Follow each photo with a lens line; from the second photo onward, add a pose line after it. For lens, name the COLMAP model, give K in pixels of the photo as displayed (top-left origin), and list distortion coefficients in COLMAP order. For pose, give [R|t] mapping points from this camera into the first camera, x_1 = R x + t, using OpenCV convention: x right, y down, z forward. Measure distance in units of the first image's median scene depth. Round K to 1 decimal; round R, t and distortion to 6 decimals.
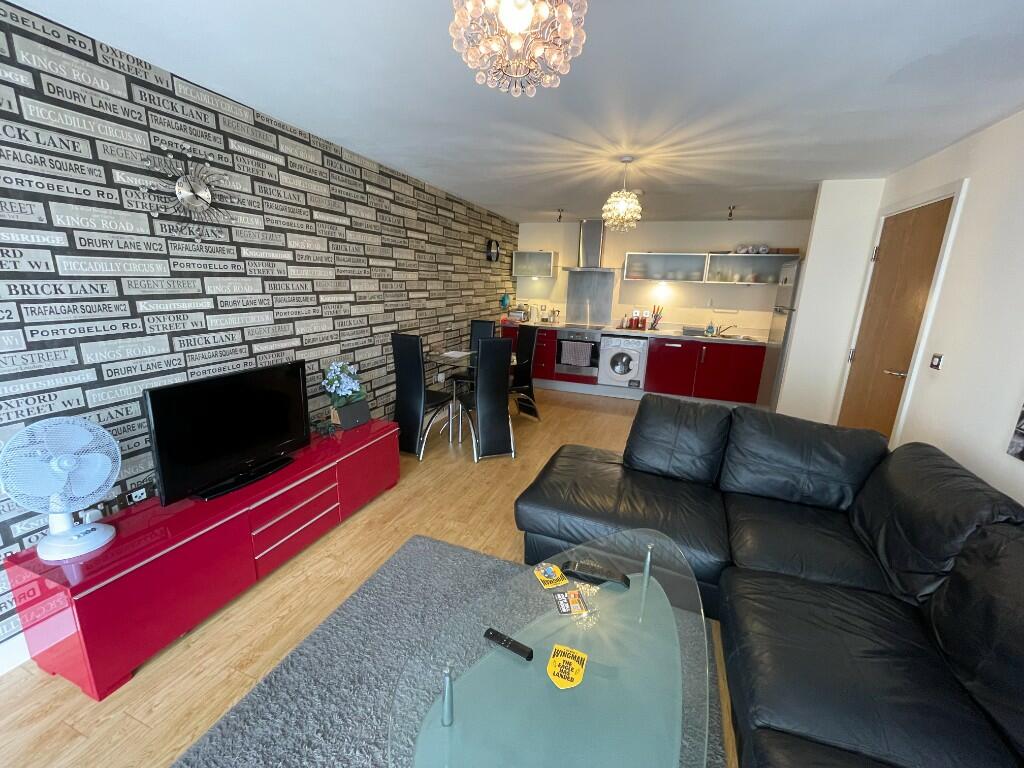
lens RADIAL K [[416.7, 0, 513.2], [0, 416.7, 383.0], [0, 0, 1]] dist [-0.001053, -0.000215]
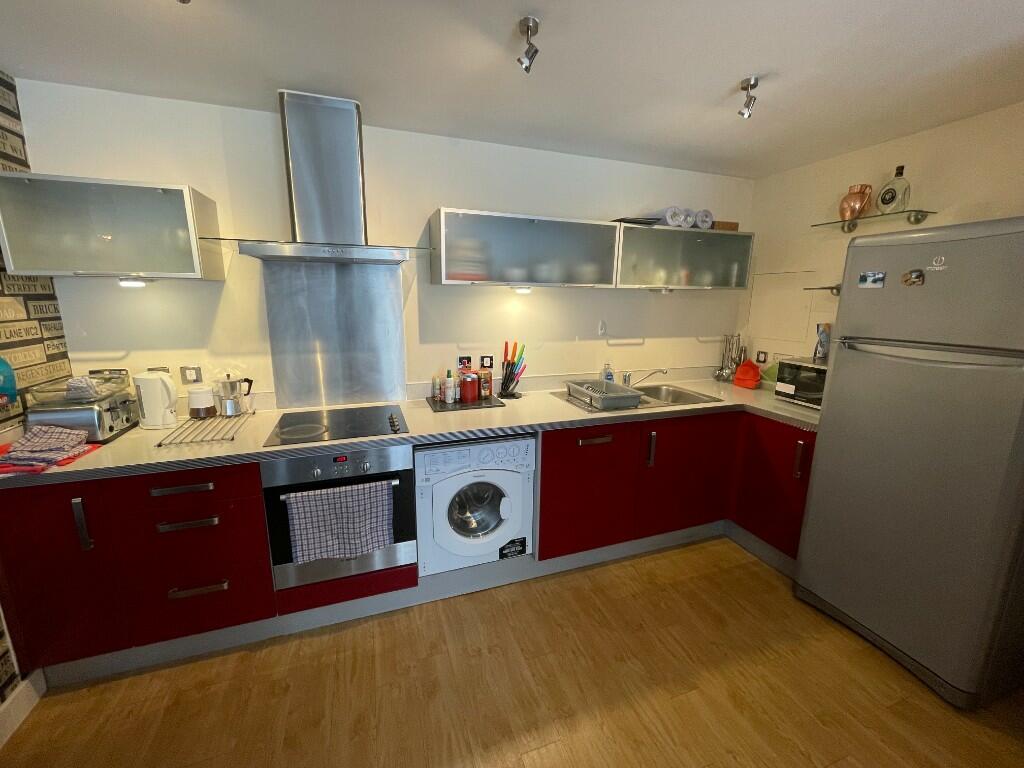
lens RADIAL K [[416.7, 0, 511.1], [0, 416.7, 381.6], [0, 0, 1]] dist [-0.001053, -0.000215]
pose [[0.771505, -0.155397, 0.616953, 0.075607], [0.171039, 0.984673, 0.034131, -0.170328], [-0.612801, 0.079191, 0.786259, 0.702817]]
